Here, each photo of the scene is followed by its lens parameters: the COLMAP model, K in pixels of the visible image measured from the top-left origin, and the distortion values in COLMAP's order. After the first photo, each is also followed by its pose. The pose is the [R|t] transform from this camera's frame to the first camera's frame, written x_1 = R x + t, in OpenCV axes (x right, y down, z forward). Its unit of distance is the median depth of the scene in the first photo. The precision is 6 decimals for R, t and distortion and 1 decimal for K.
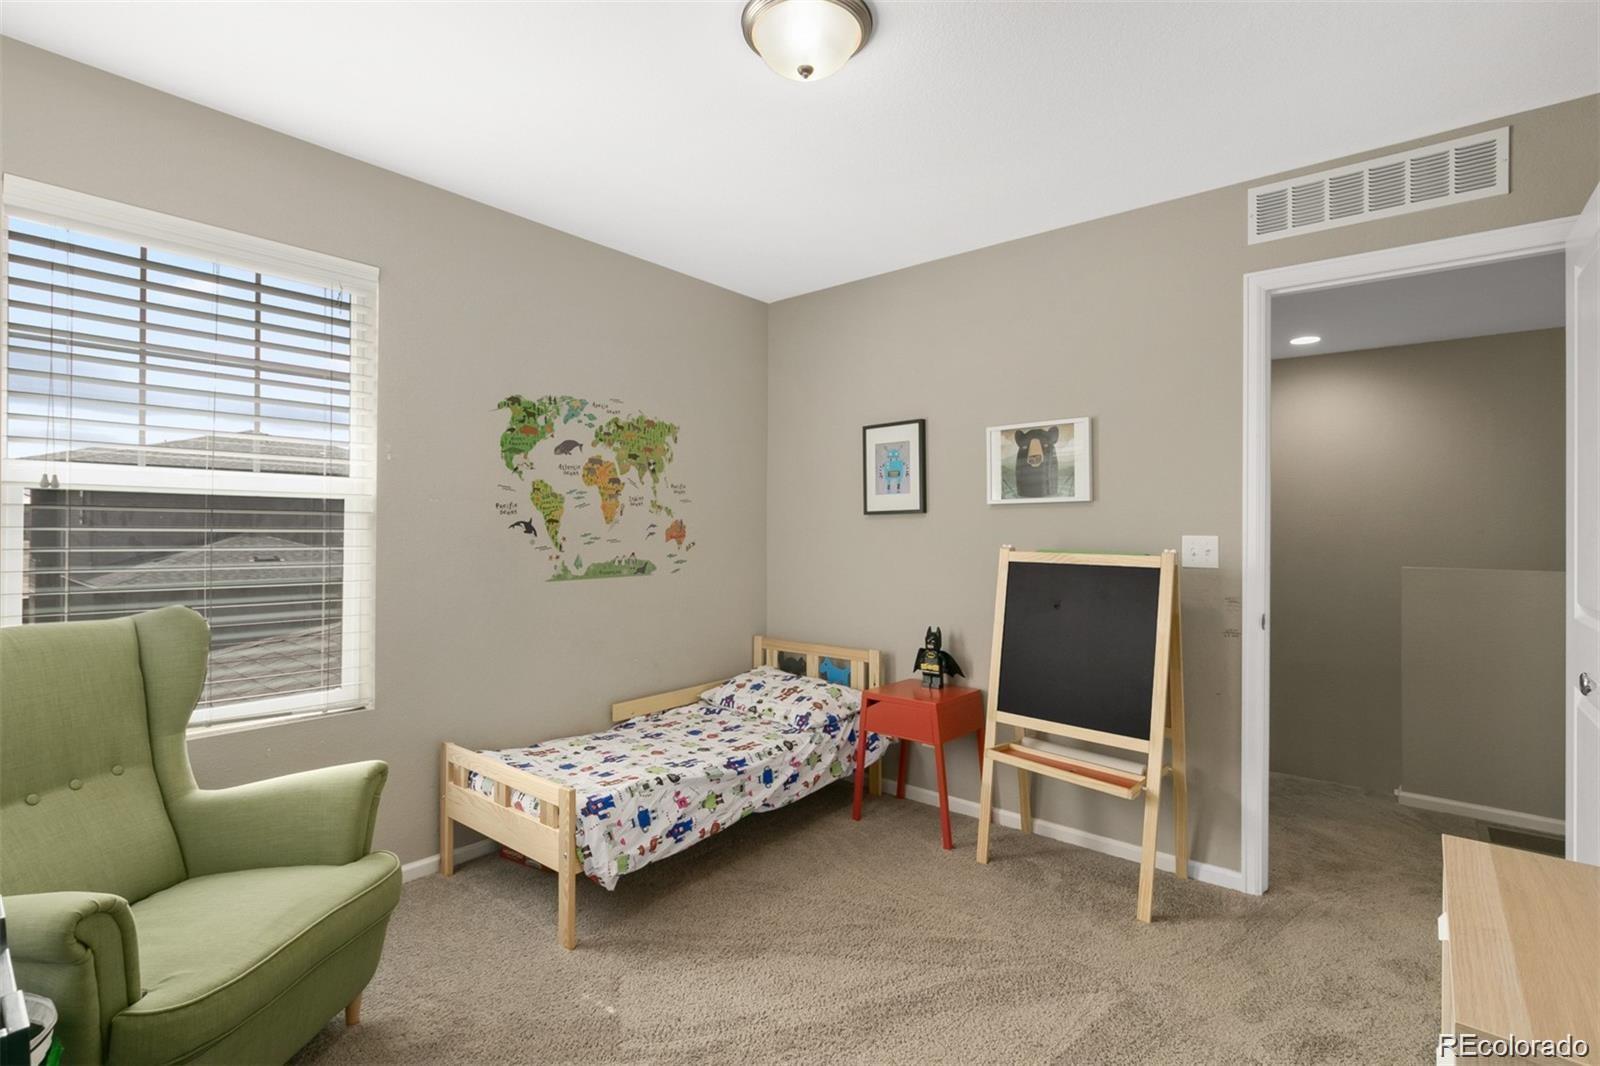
lens RADIAL K [[749.7, 0, 789.7], [0, 749.7, 517.7], [0, 0, 1]] dist [-0.002687, -0.001698]
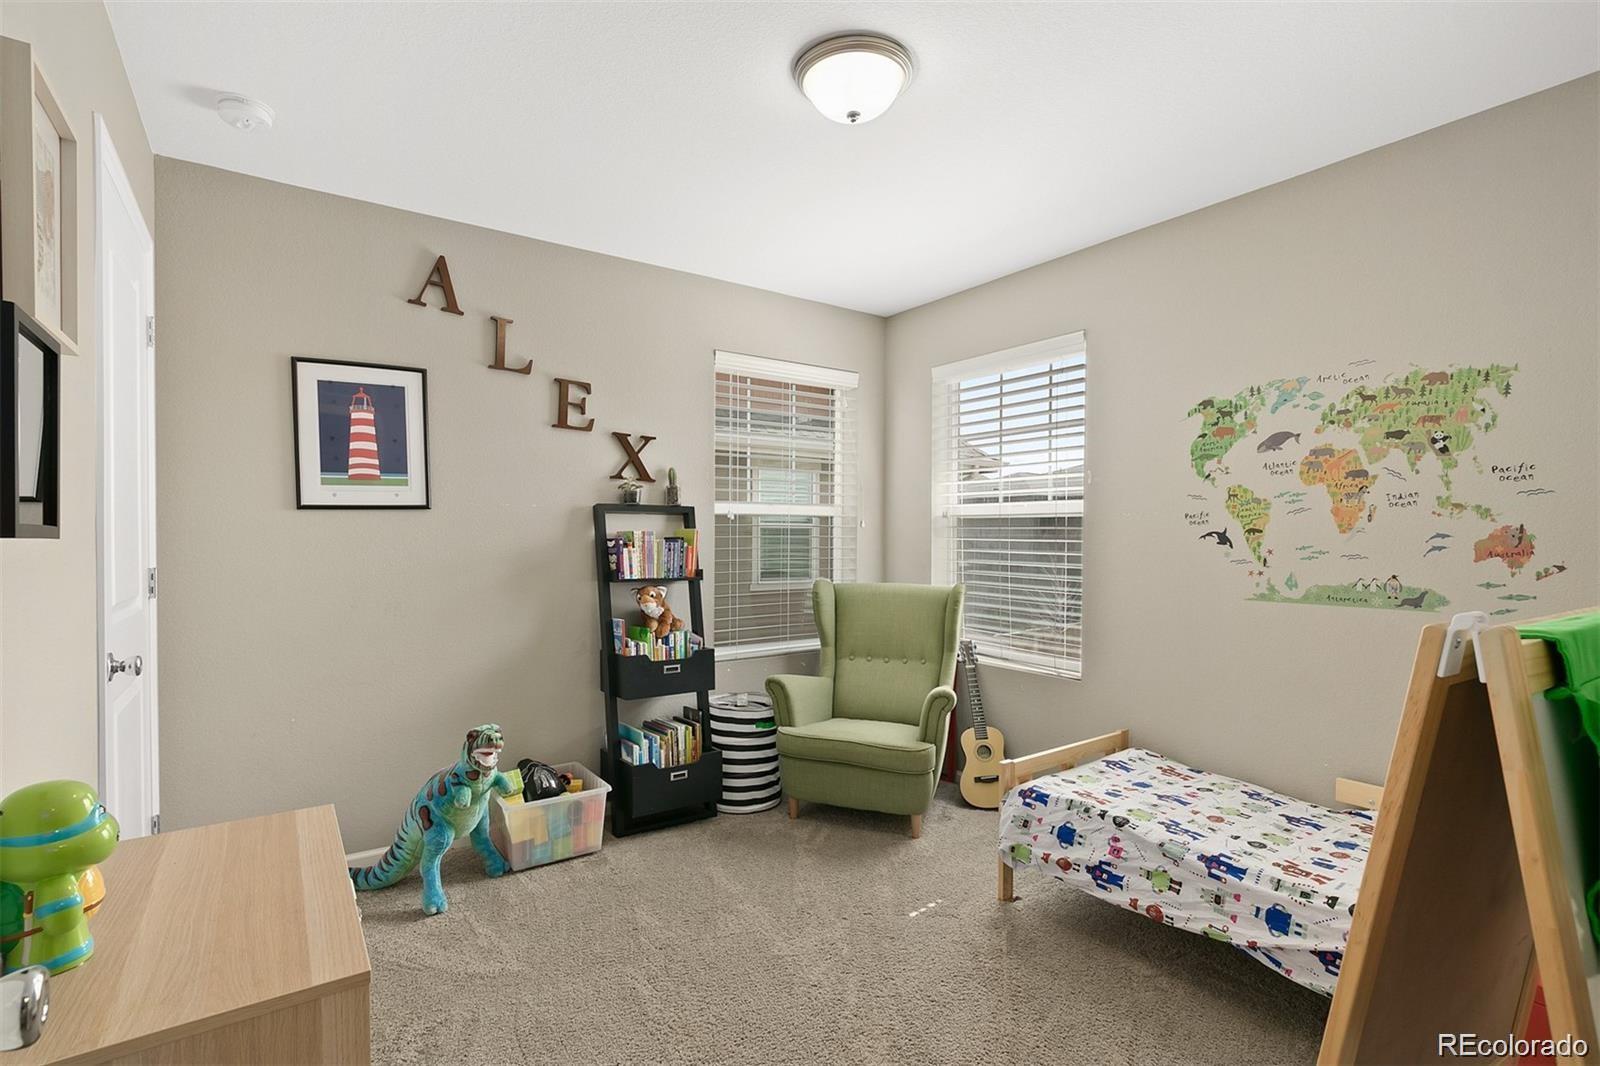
lens RADIAL K [[749.7, 0, 789.5], [0, 749.7, 546.9], [0, 0, 1]] dist [-0.002687, -0.001698]
pose [[-0.261985, 0.006306, -0.965051, 0.657678], [0.006303, 0.999969, 0.004823, 0.015331], [0.965051, -0.004819, -0.262016, 0.712507]]
